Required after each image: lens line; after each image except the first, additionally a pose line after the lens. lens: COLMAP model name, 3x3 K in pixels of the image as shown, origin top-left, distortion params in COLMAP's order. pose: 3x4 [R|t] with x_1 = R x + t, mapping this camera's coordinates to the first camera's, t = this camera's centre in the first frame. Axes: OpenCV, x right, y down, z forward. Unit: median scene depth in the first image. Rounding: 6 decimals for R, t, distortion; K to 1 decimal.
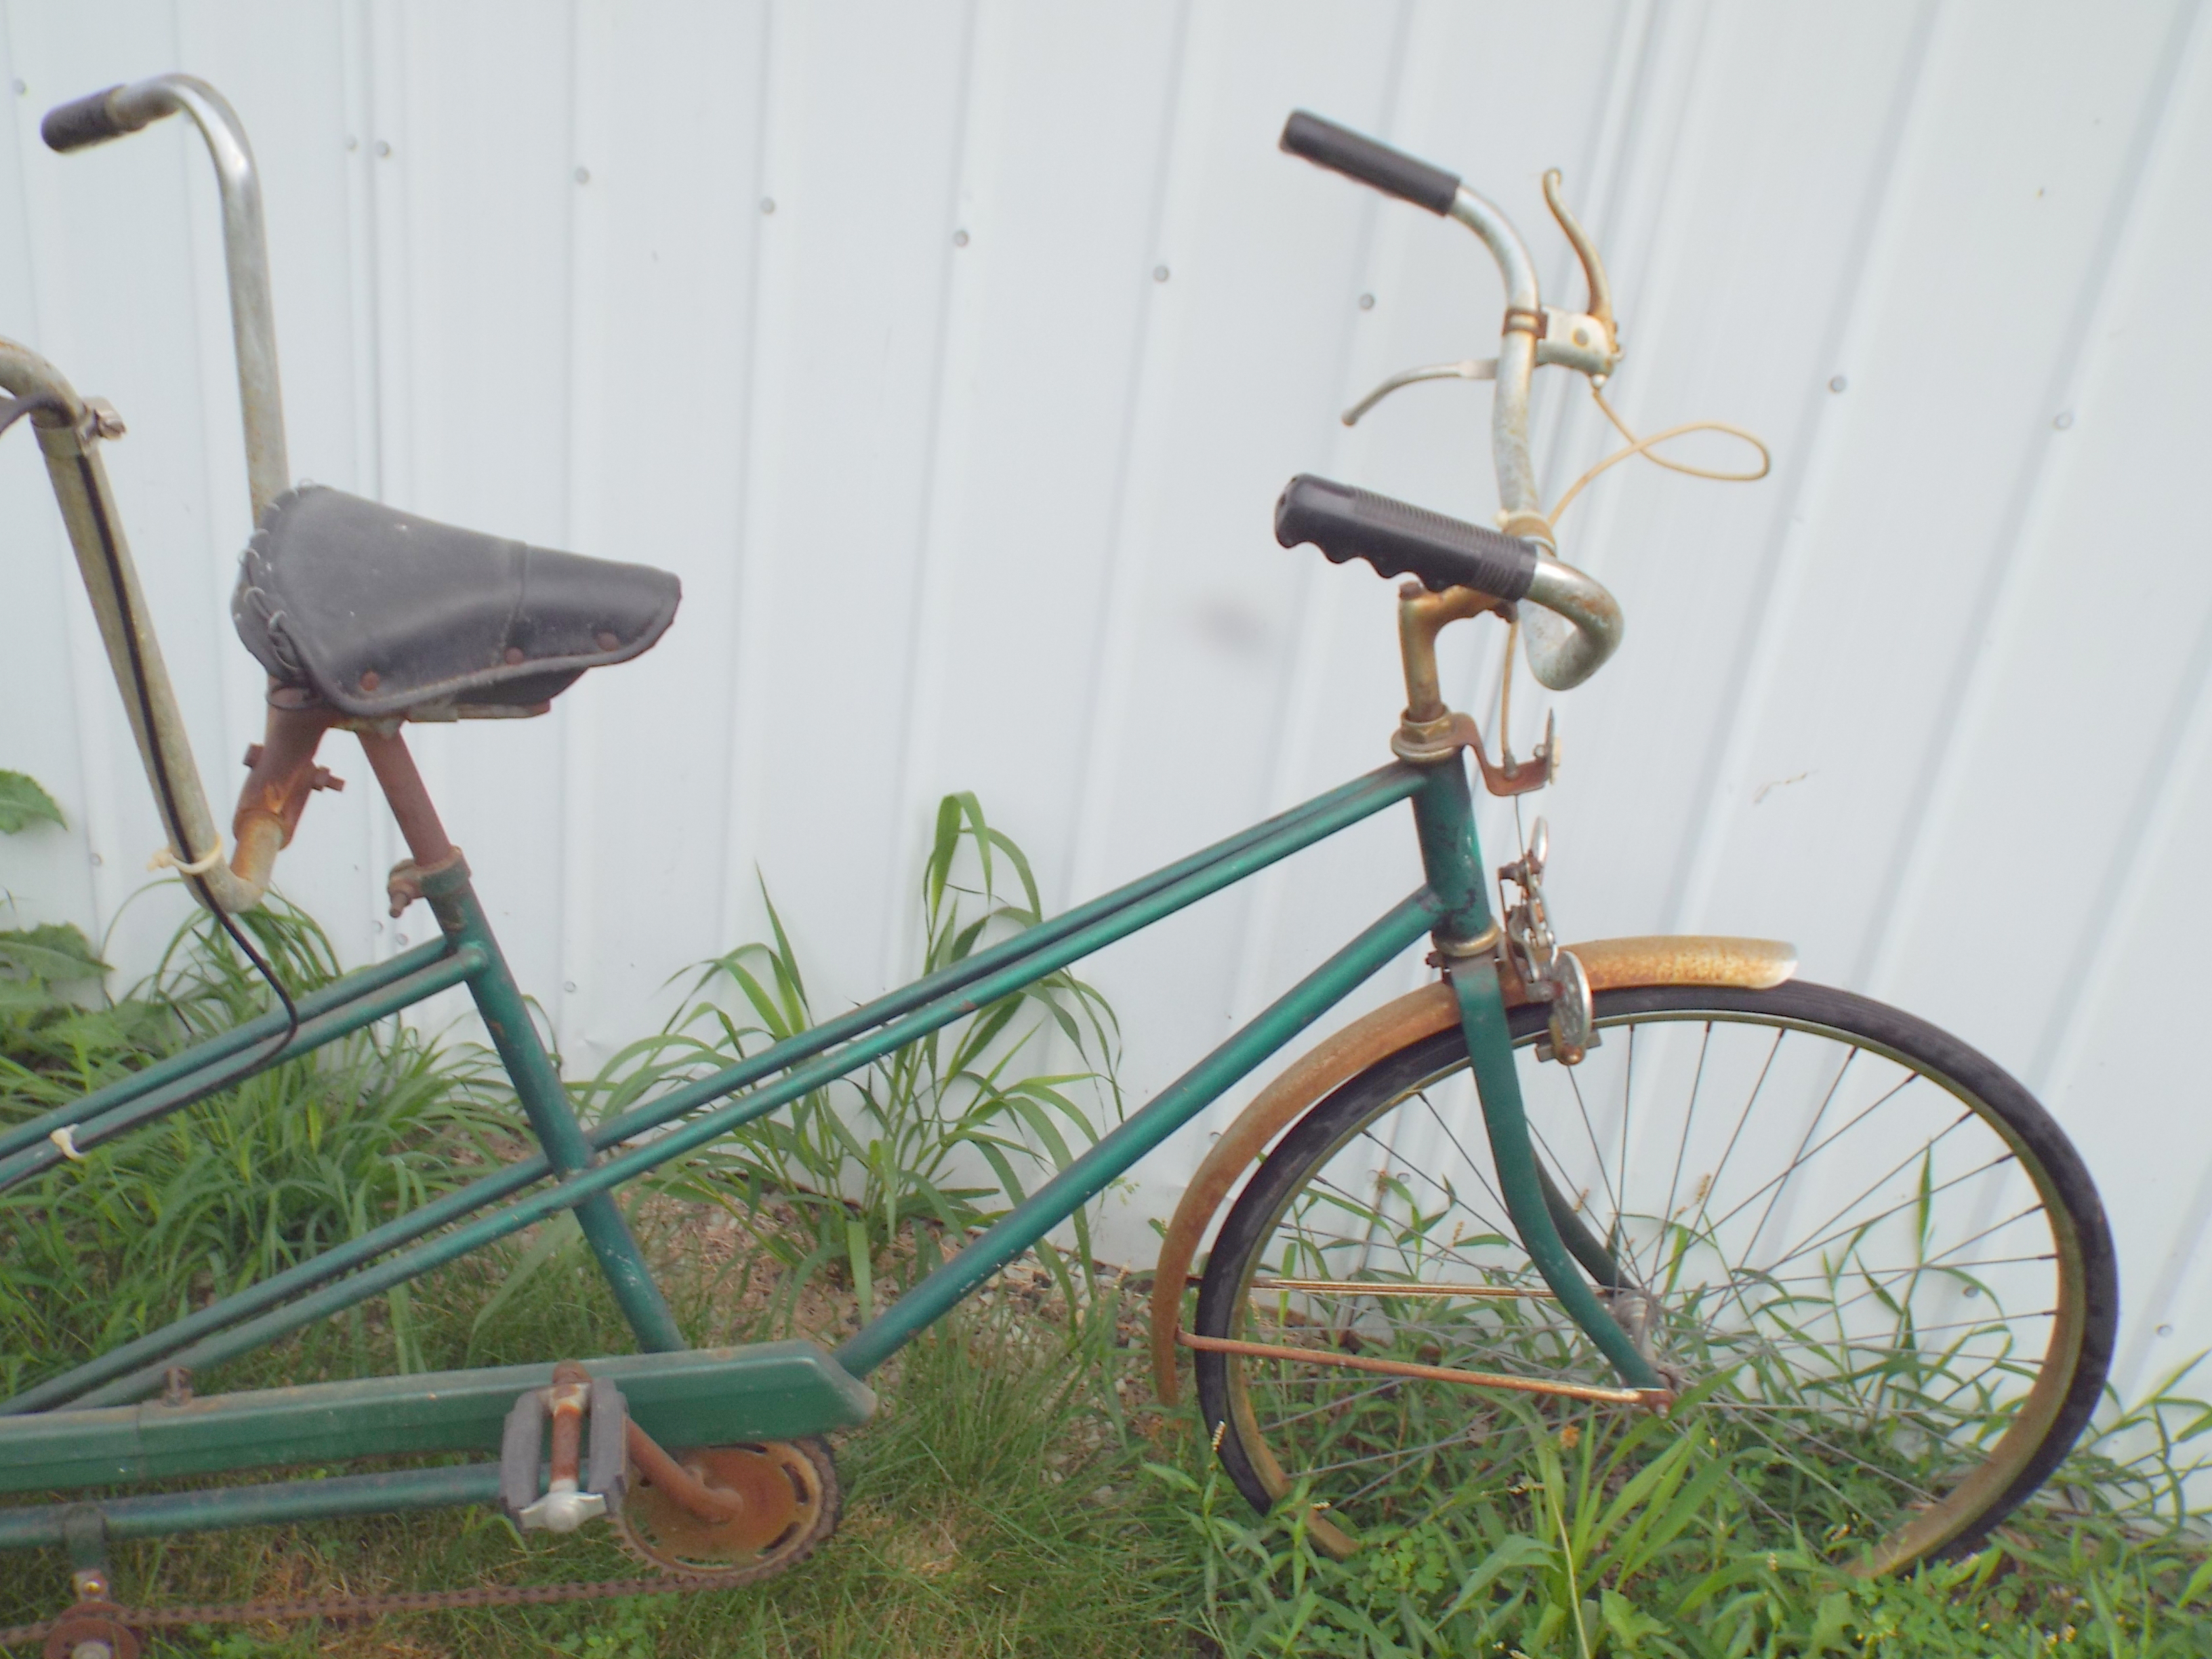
lens RADIAL K [[2190.5, 0, 1101.1], [0, 2190.5, 818.7], [0, 0, 1]] dist [0.006028, -0.009183]
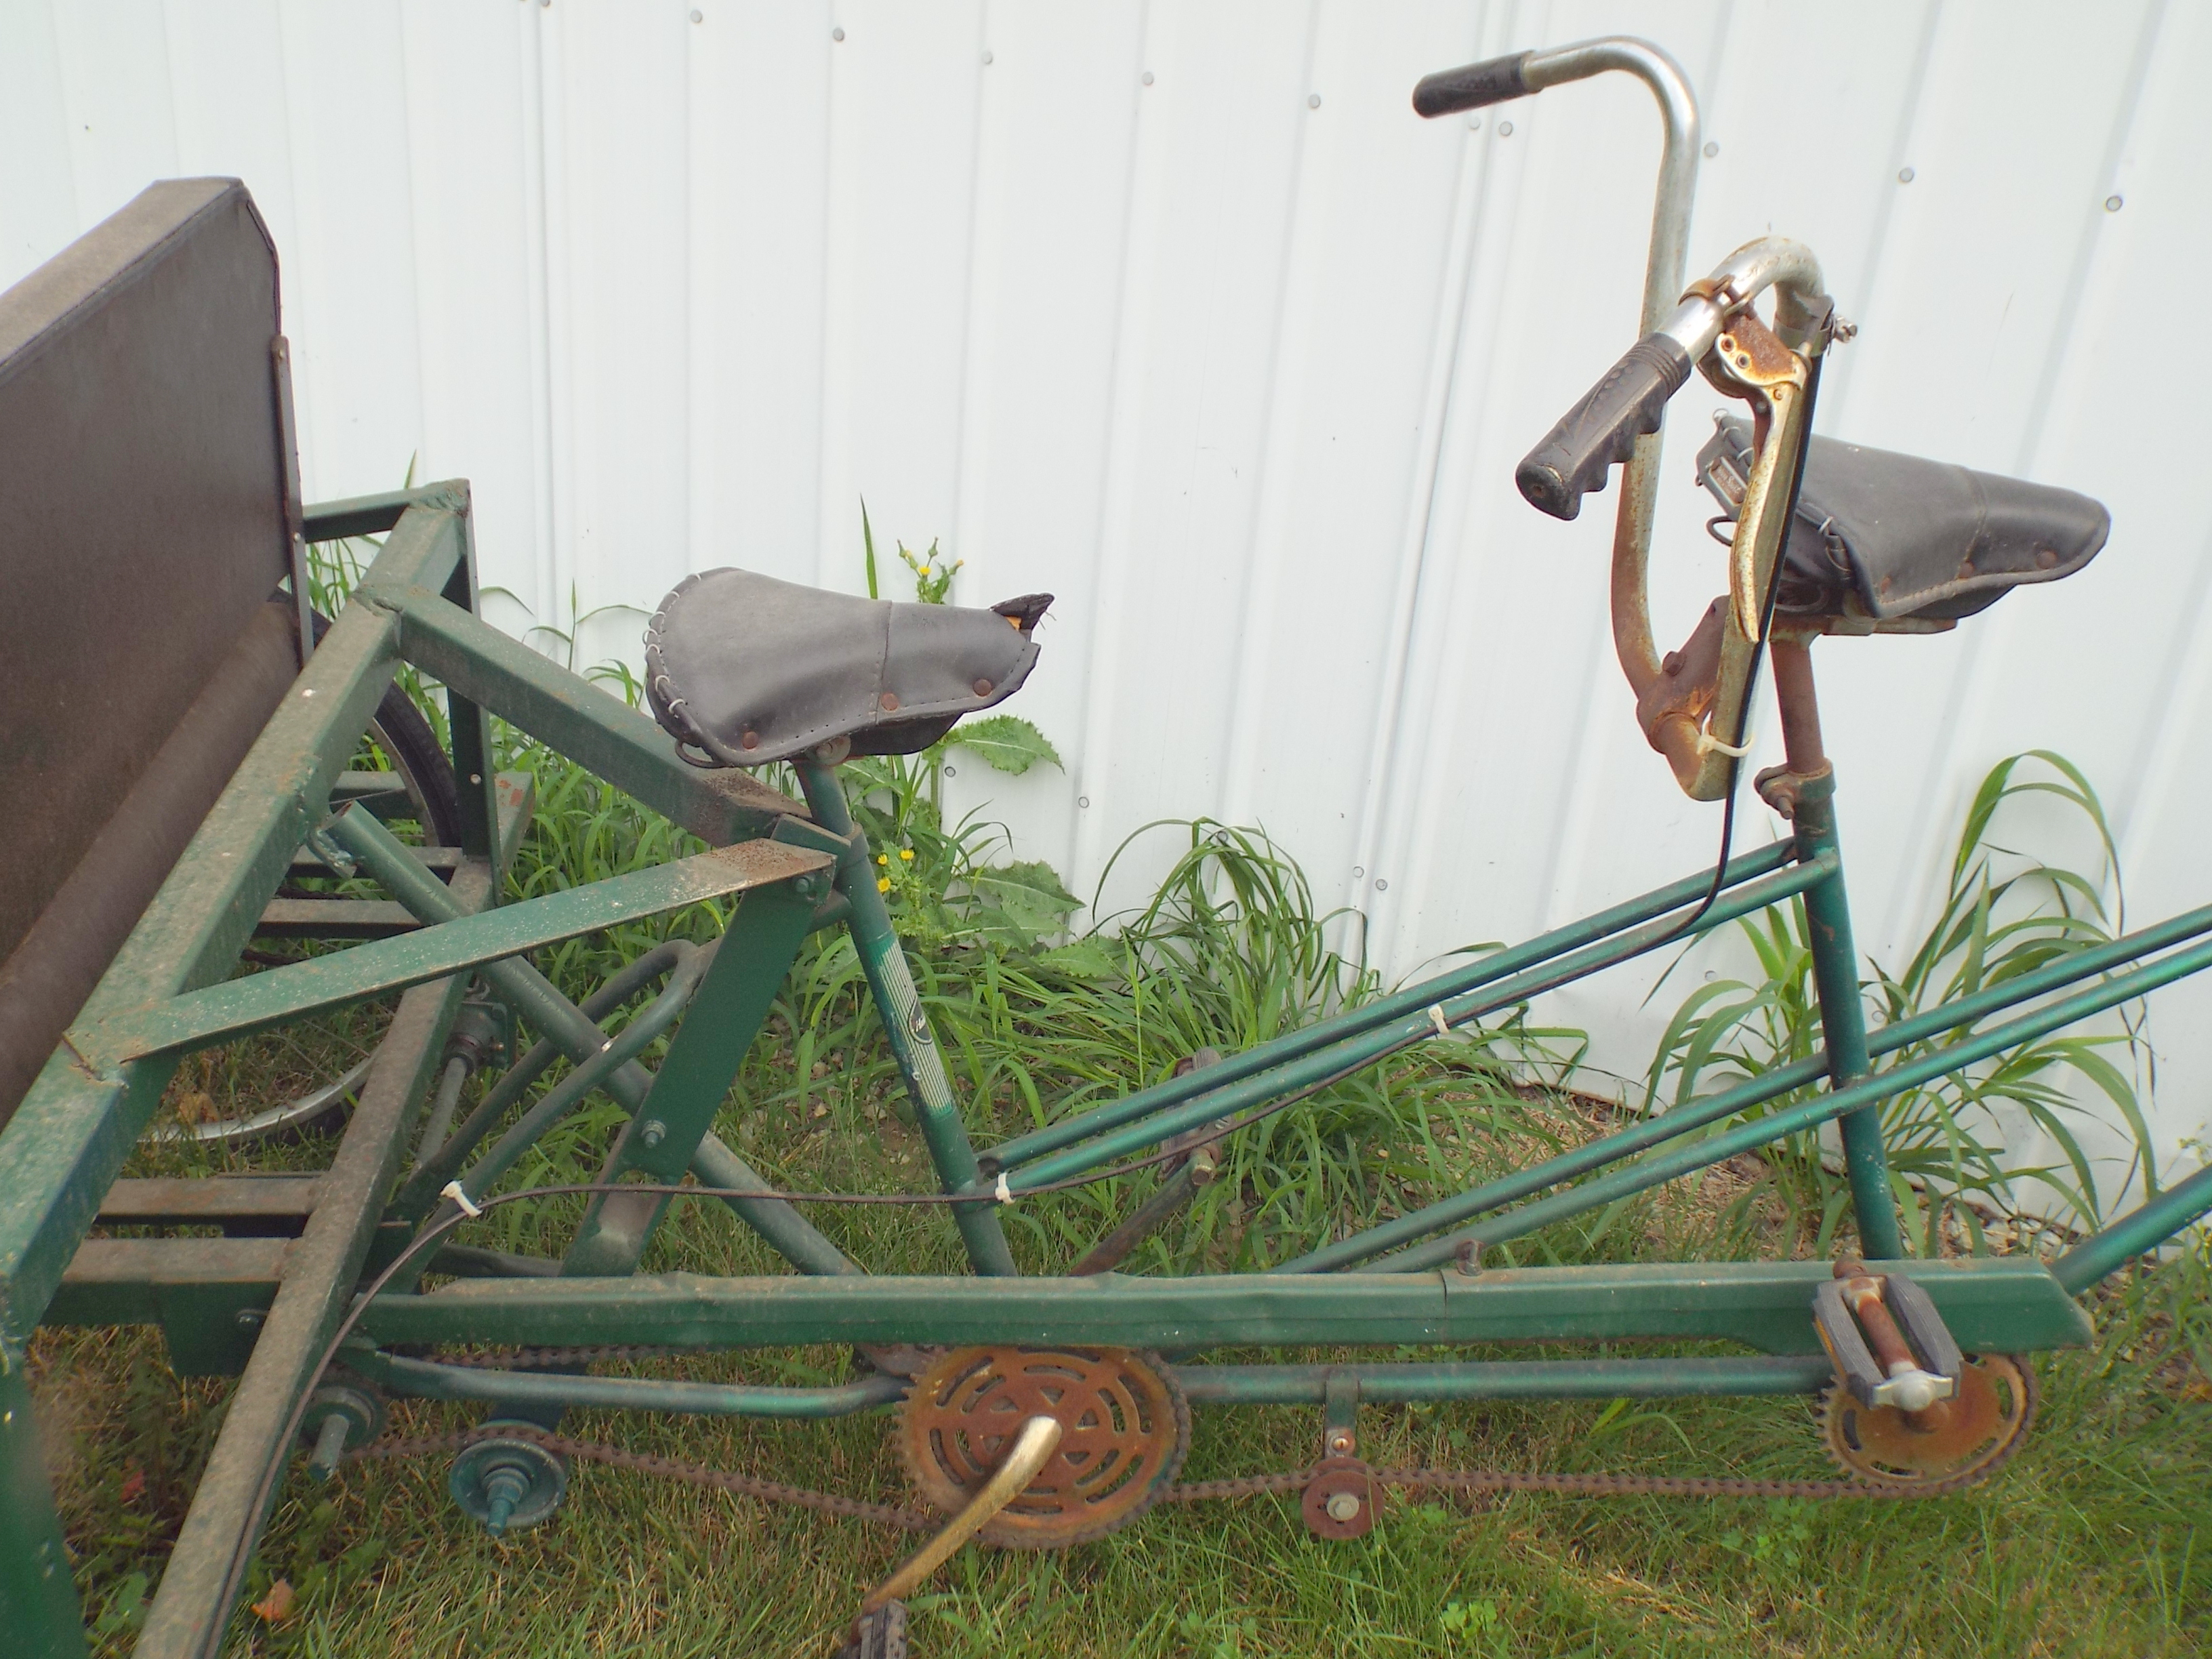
lens RADIAL K [[2190.5, 0, 1101.1], [0, 2190.5, 818.7], [0, 0, 1]] dist [0.006028, -0.009183]
pose [[0.988341, 0.033334, -0.148562, -0.446464], [-0.035928, 0.999245, -0.014809, 0.065995], [0.147956, 0.019974, 0.988792, -0.094261]]
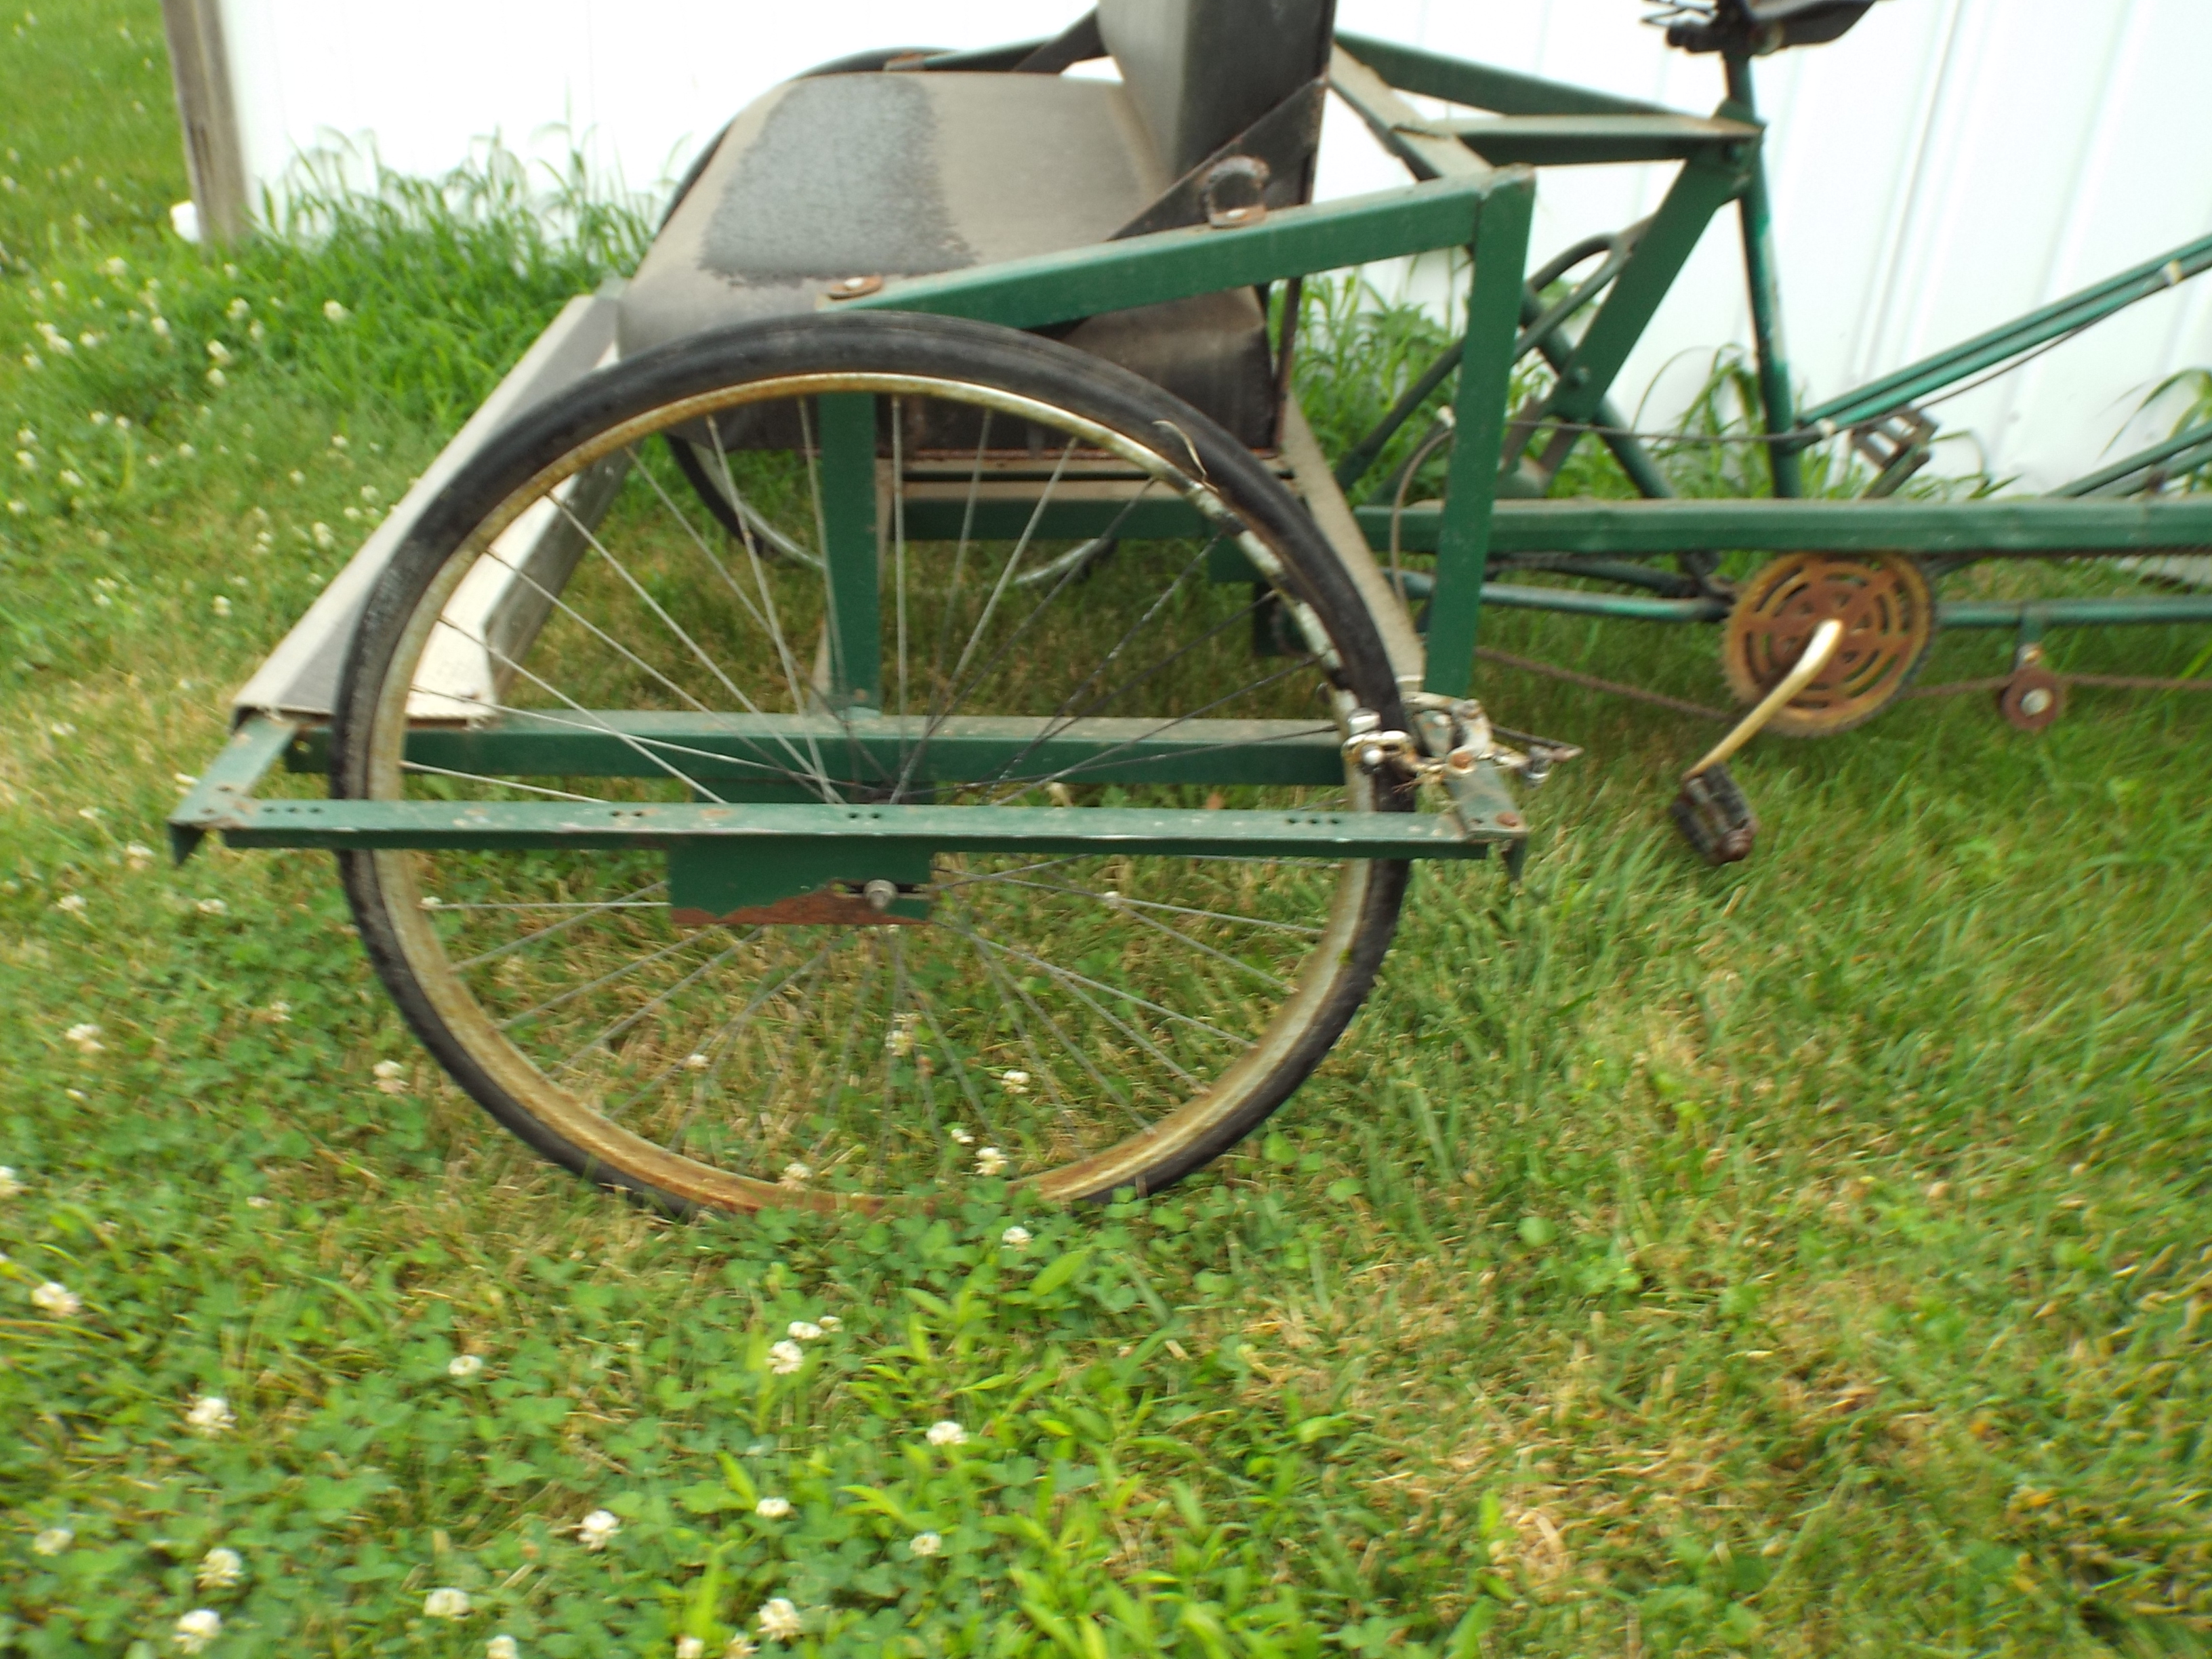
lens RADIAL K [[1859.5, 0, 1105.9], [0, 1859.5, 794.5], [0, 0, 1]] dist [0.000132, 0.001122]
pose [[0.988291, 0.014037, -0.151936, -0.913344], [-0.014499, 0.999893, -0.001931, 0.473088], [0.151892, 0.004111, 0.988388, -0.306212]]
